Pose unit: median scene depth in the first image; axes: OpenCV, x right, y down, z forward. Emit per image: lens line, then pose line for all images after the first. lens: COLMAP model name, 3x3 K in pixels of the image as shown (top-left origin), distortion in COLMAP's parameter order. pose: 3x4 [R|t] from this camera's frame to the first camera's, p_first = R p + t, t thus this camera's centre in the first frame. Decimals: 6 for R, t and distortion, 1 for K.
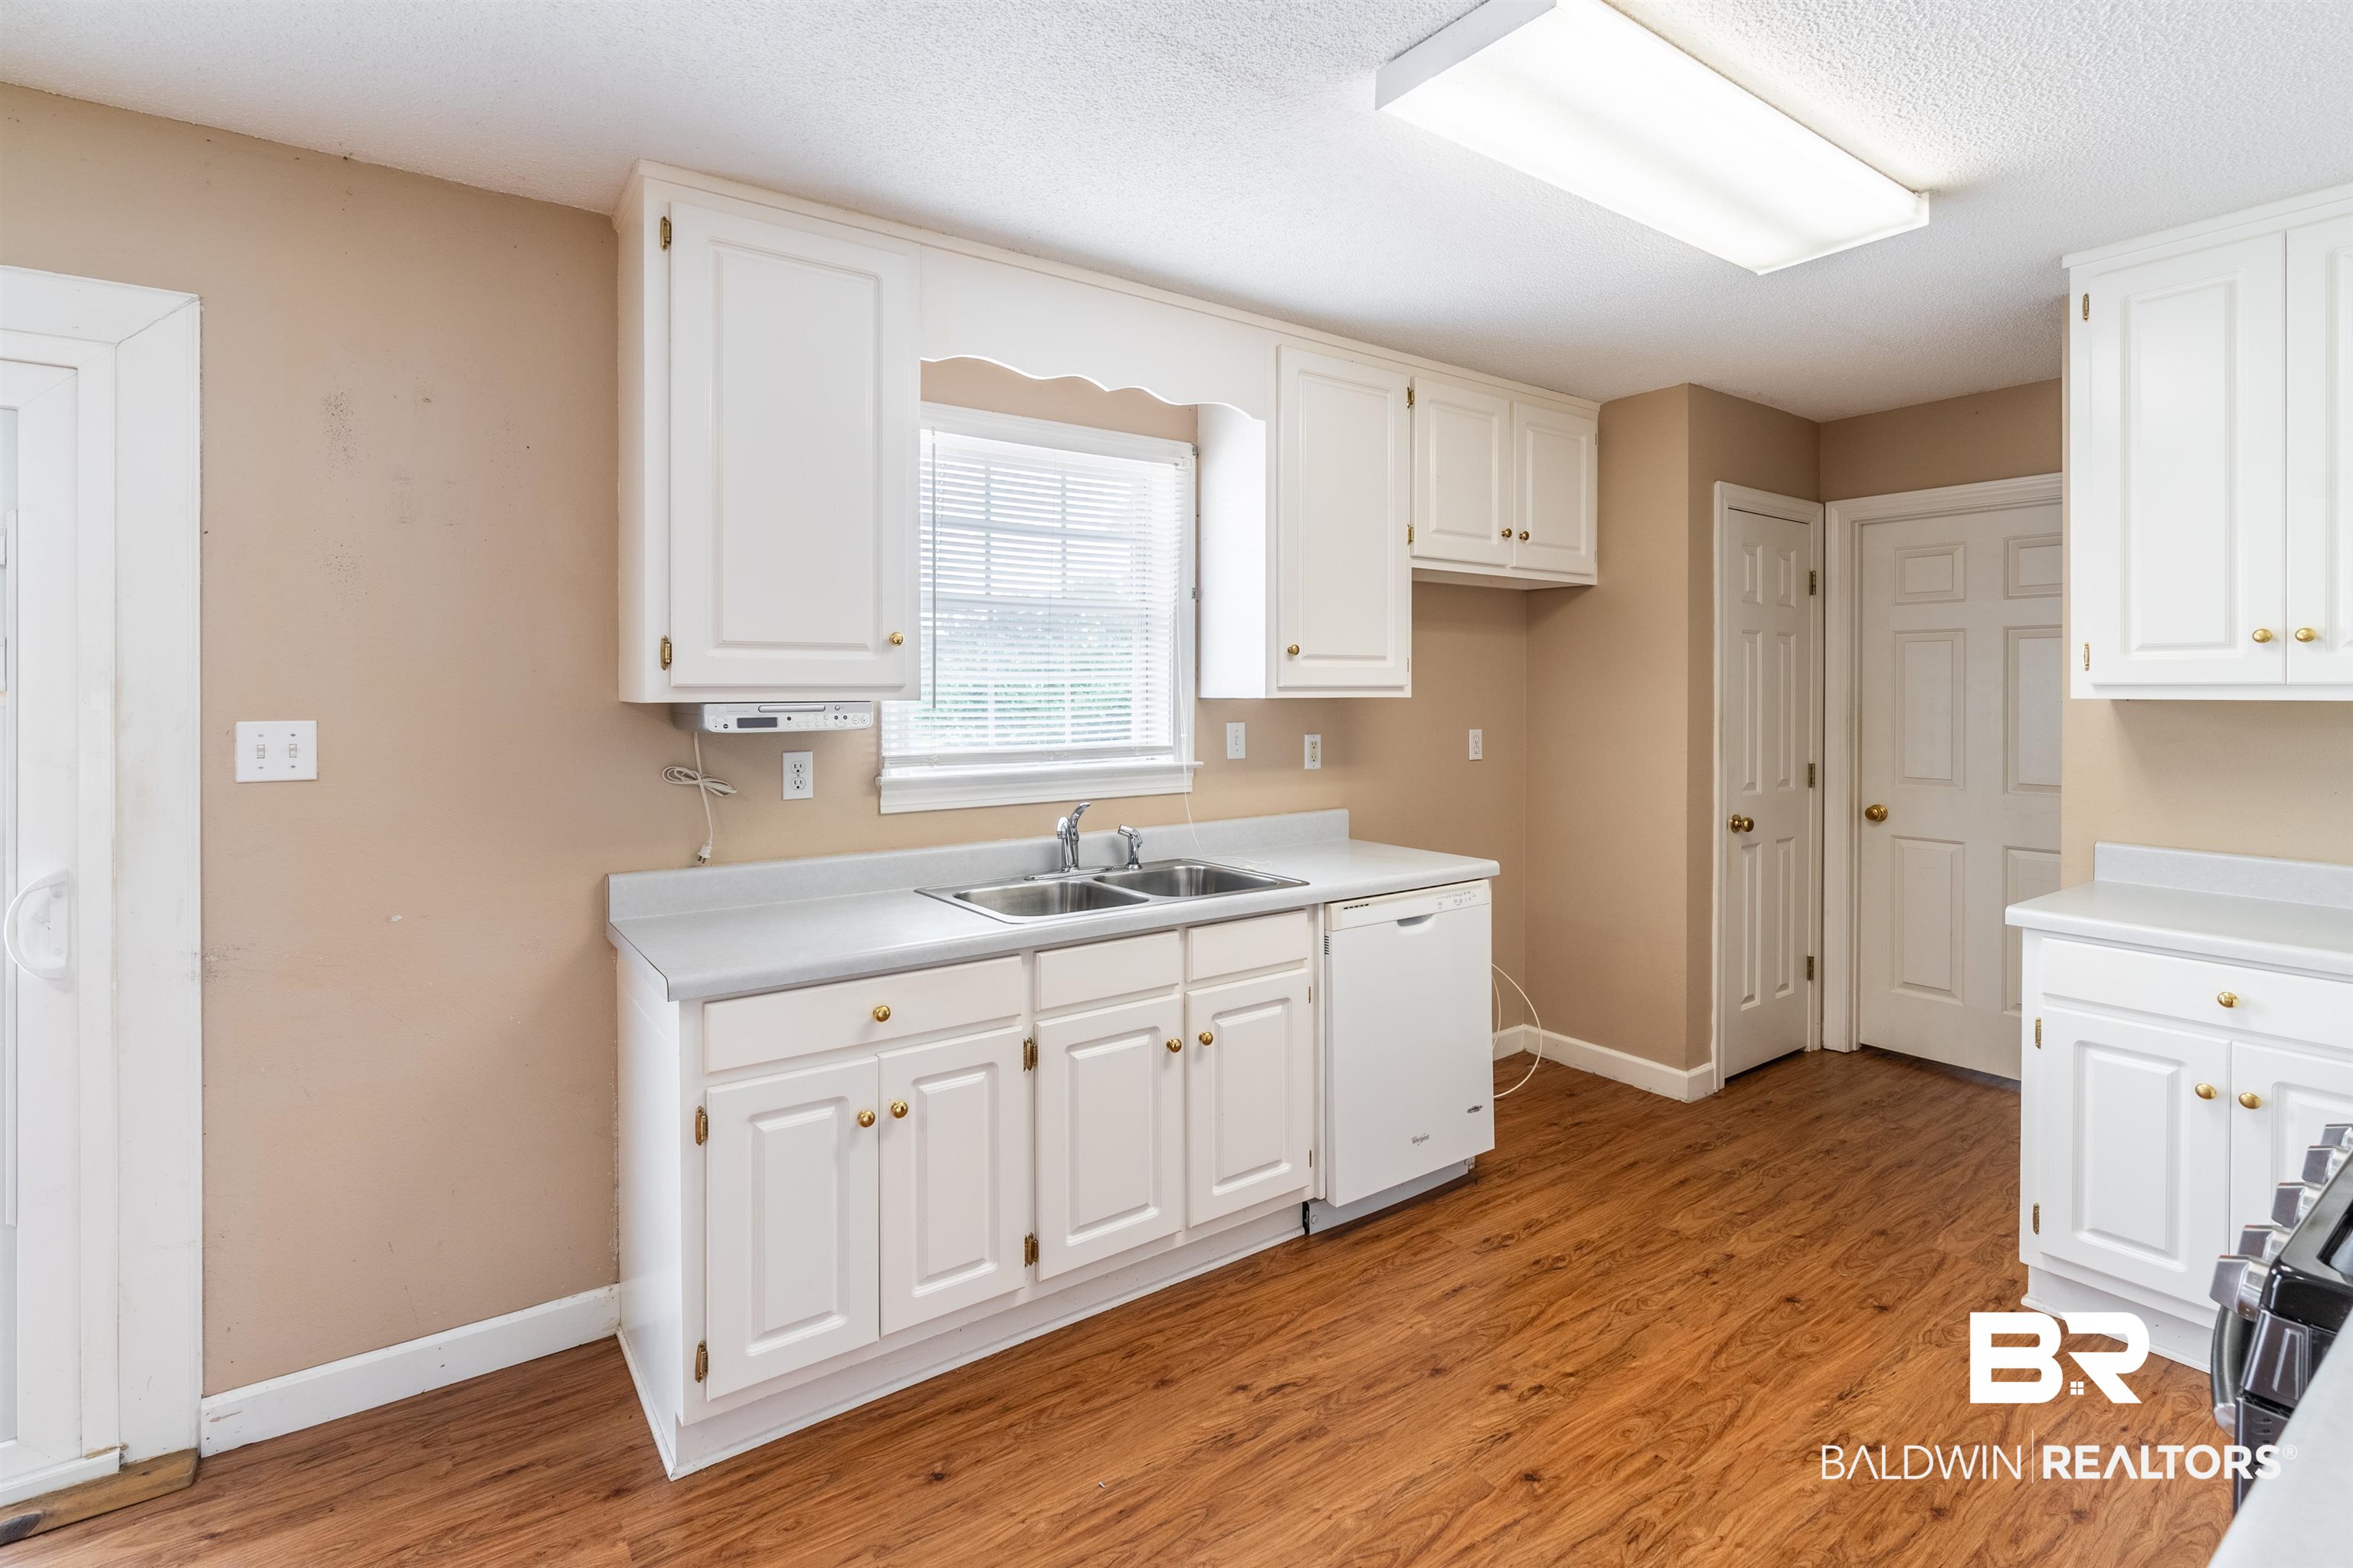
lens RADIAL K [[1082.9, 0, 1224.8], [0, 1082.9, 696.4], [0, 0, 1]] dist [-0.007990, 0.003654]
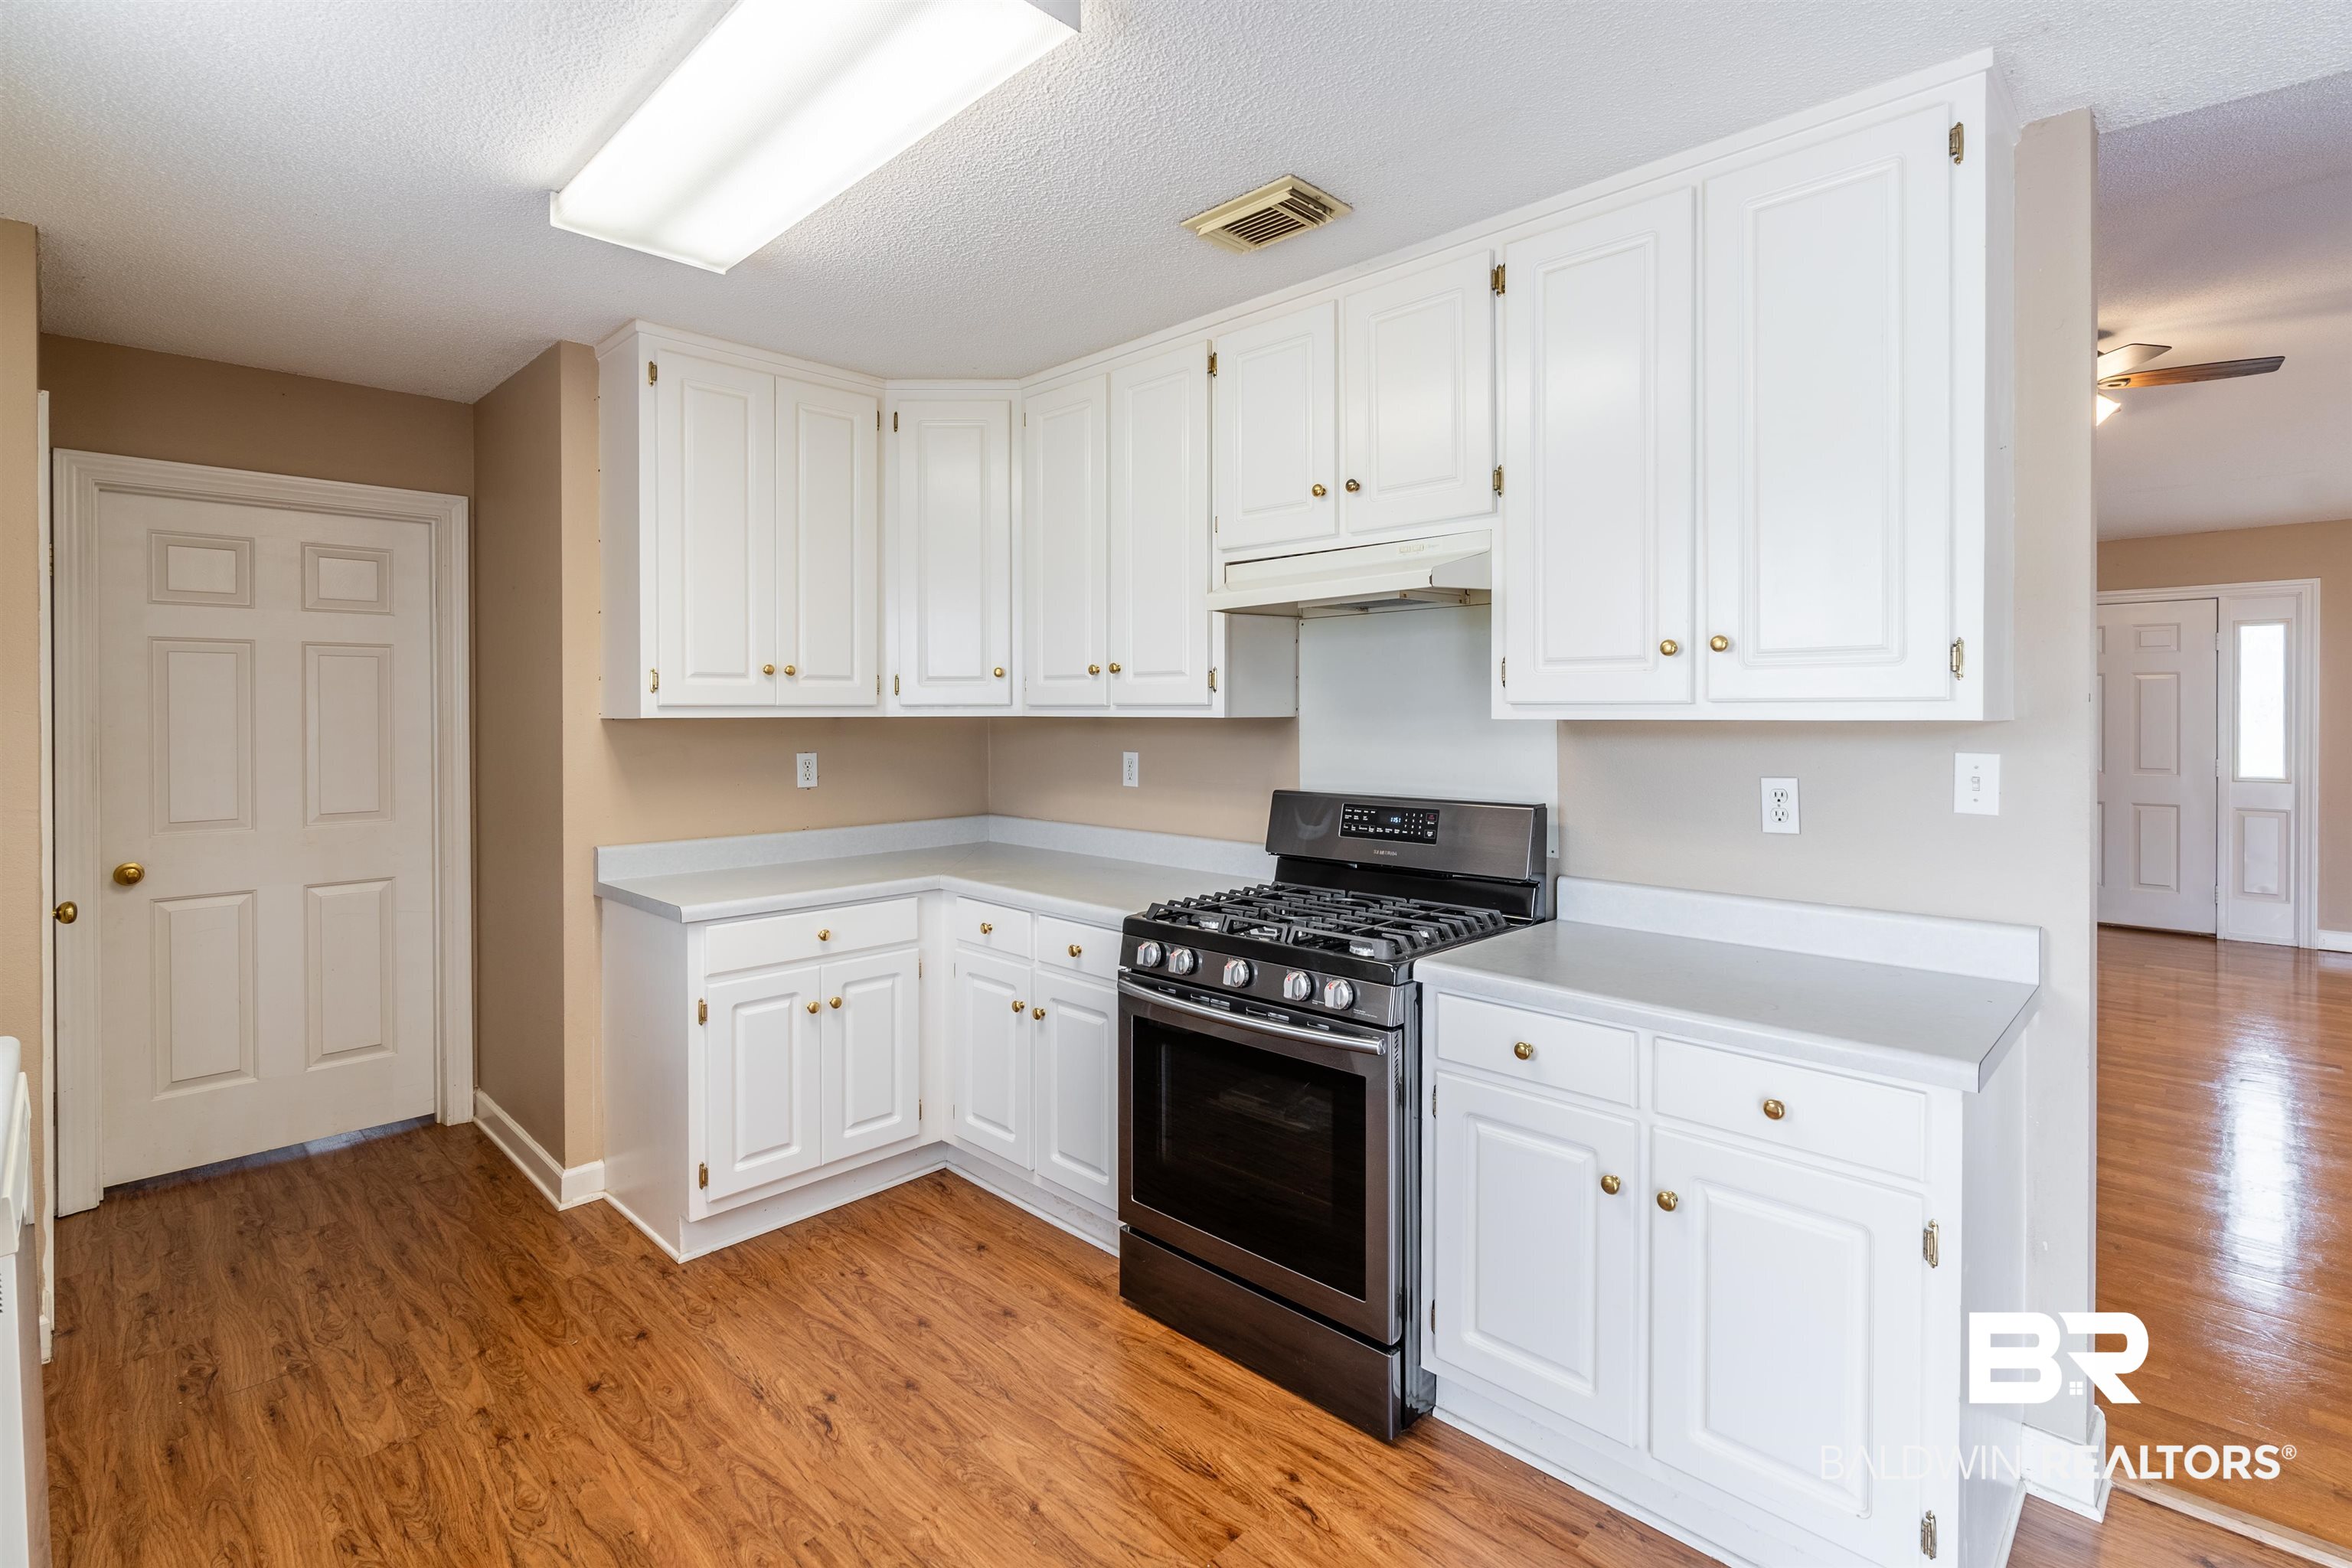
lens RADIAL K [[1082.4, 0, 1195.2], [0, 1082.4, 715.8], [0, 0, 1]] dist [-0.007990, 0.003654]
pose [[-0.134901, -0.002729, 0.990855, -0.448687], [0.008714, 0.999954, 0.003940, 0.000469], [-0.990821, 0.009166, -0.134871, 0.645553]]
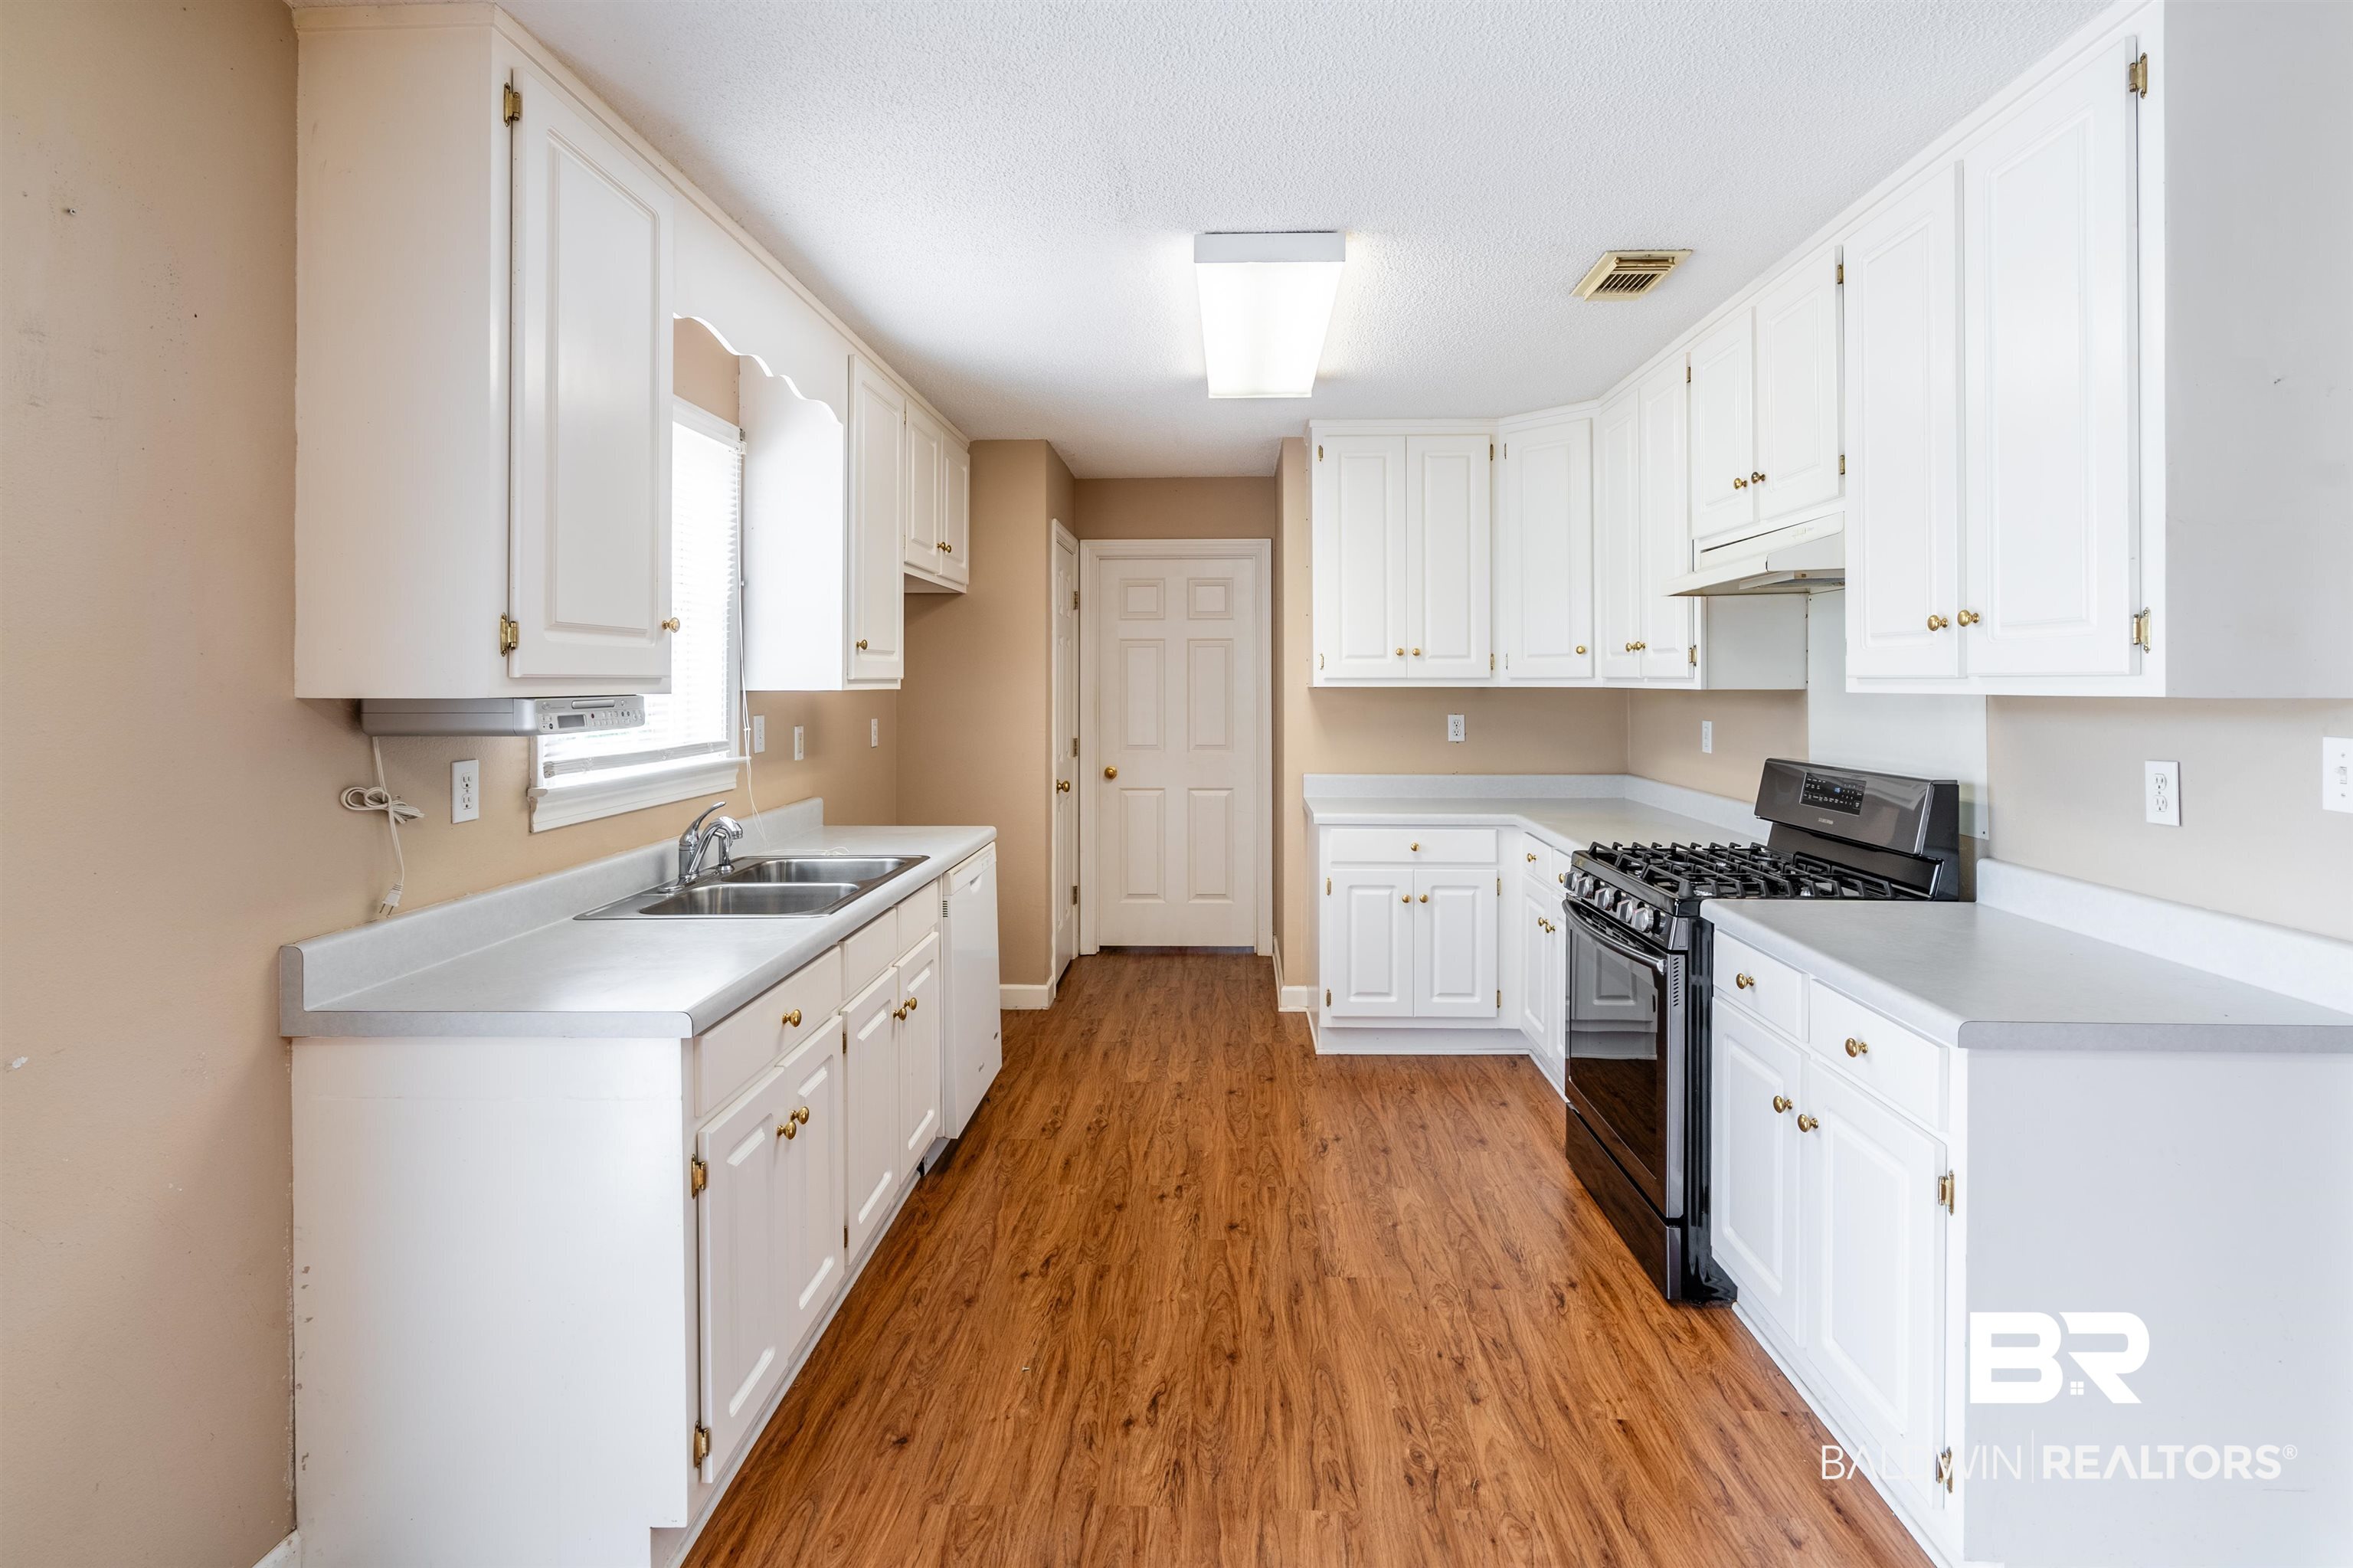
lens RADIAL K [[1082.9, 0, 1212.6], [0, 1082.9, 682.1], [0, 0, 1]] dist [-0.007990, 0.003654]
pose [[0.625624, -0.000479, 0.780124, -0.680043], [0.005913, 0.999974, -0.004128, 0.000451], [-0.780102, 0.007196, 0.625611, 0.087383]]
